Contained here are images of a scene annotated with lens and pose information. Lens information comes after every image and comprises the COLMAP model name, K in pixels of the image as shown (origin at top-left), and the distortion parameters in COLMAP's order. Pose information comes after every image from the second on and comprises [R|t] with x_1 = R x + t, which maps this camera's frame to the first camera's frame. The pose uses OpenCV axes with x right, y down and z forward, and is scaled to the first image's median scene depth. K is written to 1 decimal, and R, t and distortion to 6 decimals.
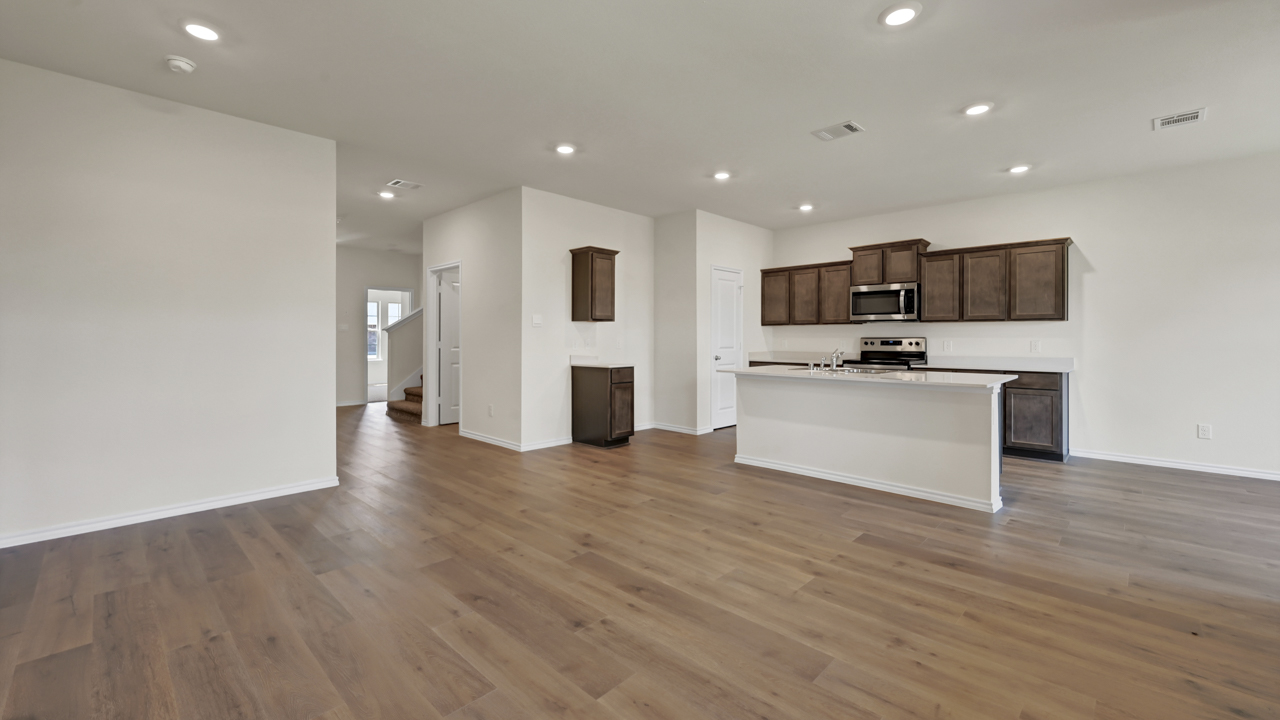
lens RADIAL K [[512.4, 0, 642.3], [0, 512.4, 333.3], [0, 0, 1]] dist [-0.000522, -0.000096]
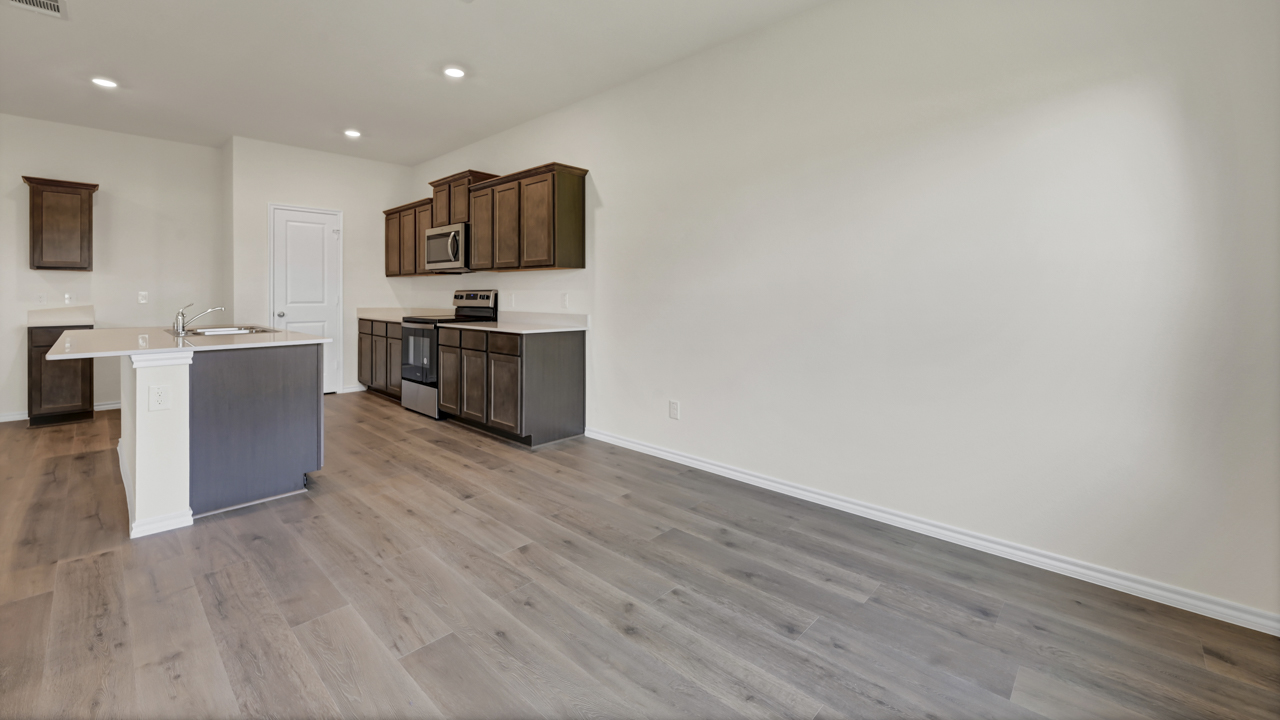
lens RADIAL K [[520.1, 0, 633.6], [0, 520.1, 292.0], [0, 0, 1]] dist [0.000054, 0.000000]
pose [[0.999992, 0.001493, 0.003774, 0.816892], [-0.001503, 0.999995, 0.002702, 0.009021], [-0.003770, -0.002707, 0.999989, 0.166476]]
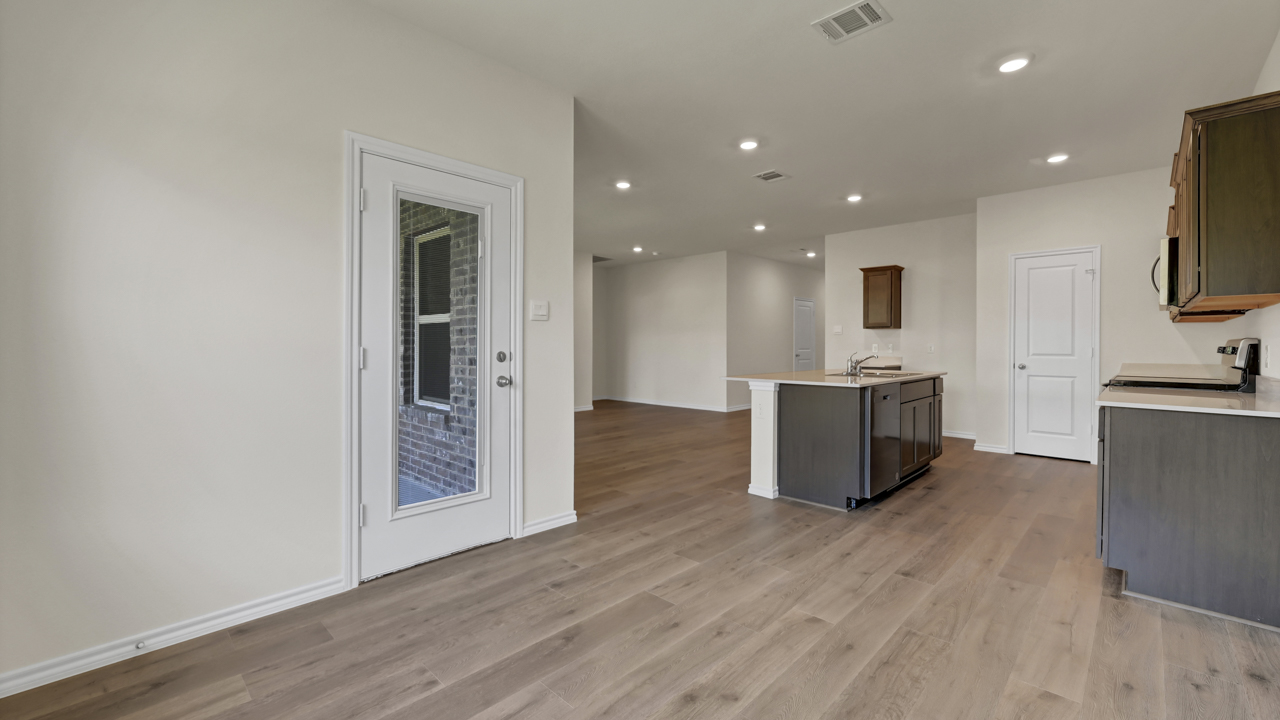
lens RADIAL K [[523.8, 0, 640.0], [0, 523.8, 346.2], [0, 0, 1]] dist [0.001596, 0.000201]
pose [[-0.011088, 0.004388, -0.999929, 1.118435], [0.003582, 0.999984, 0.004349, 0.011251], [0.999932, -0.003533, -0.011104, 0.457791]]
